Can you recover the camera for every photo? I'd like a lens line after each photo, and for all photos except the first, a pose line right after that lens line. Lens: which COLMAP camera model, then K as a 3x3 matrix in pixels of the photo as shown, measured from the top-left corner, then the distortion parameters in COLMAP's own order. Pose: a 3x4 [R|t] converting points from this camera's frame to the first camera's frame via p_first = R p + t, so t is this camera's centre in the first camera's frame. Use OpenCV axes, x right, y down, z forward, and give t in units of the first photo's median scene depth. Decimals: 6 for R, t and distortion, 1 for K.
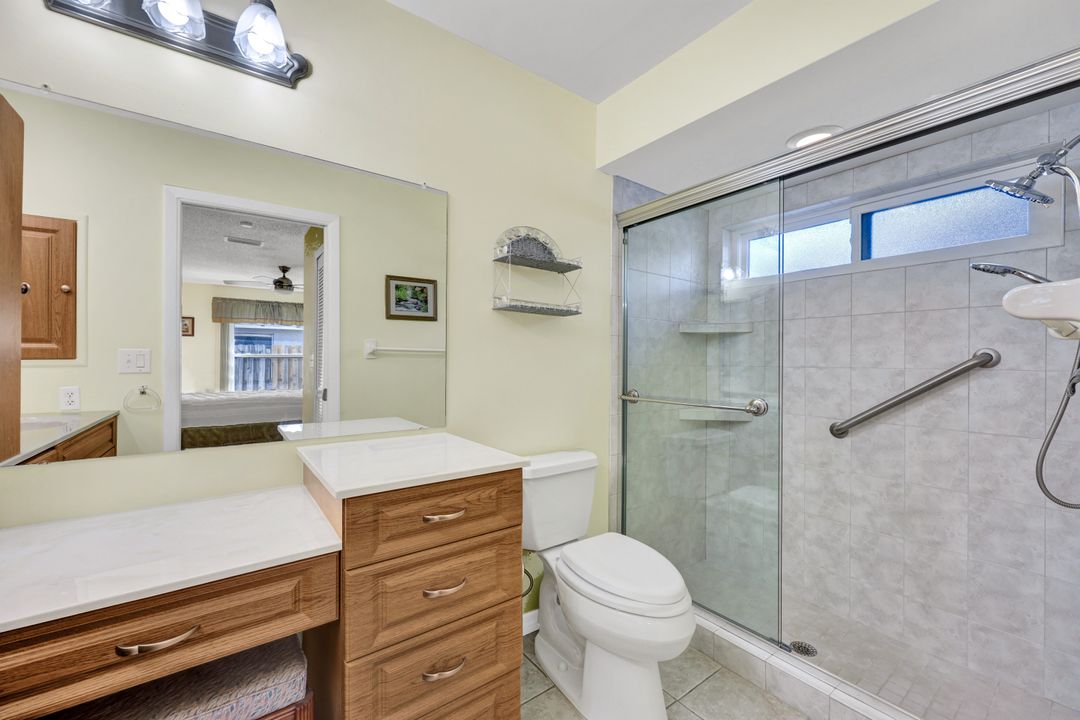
lens RADIAL K [[435.6, 0, 541.3], [0, 435.6, 360.7], [0, 0, 1]] dist [-0.011345, 0.000000]
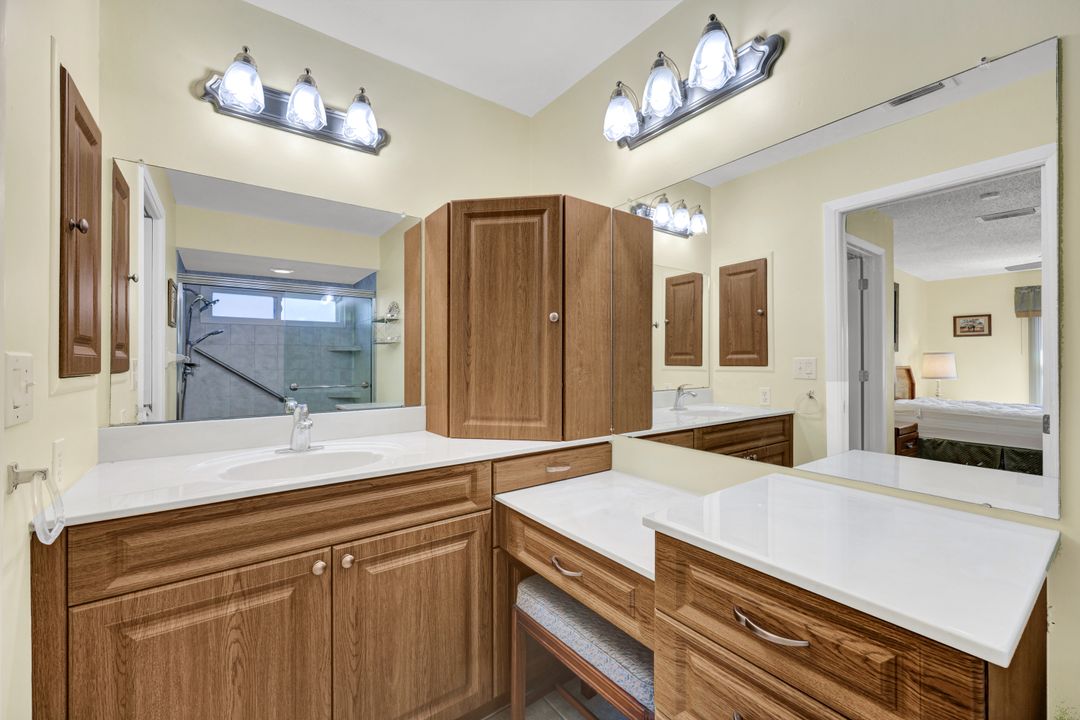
lens RADIAL K [[435.6, 0, 541.0], [0, 435.6, 357.5], [0, 0, 1]] dist [-0.011345, 0.000000]
pose [[-0.016633, -0.005335, -0.999847, 0.231906], [-0.002222, 0.999983, -0.005299, -0.021821], [0.999859, 0.002134, -0.016645, 0.366855]]
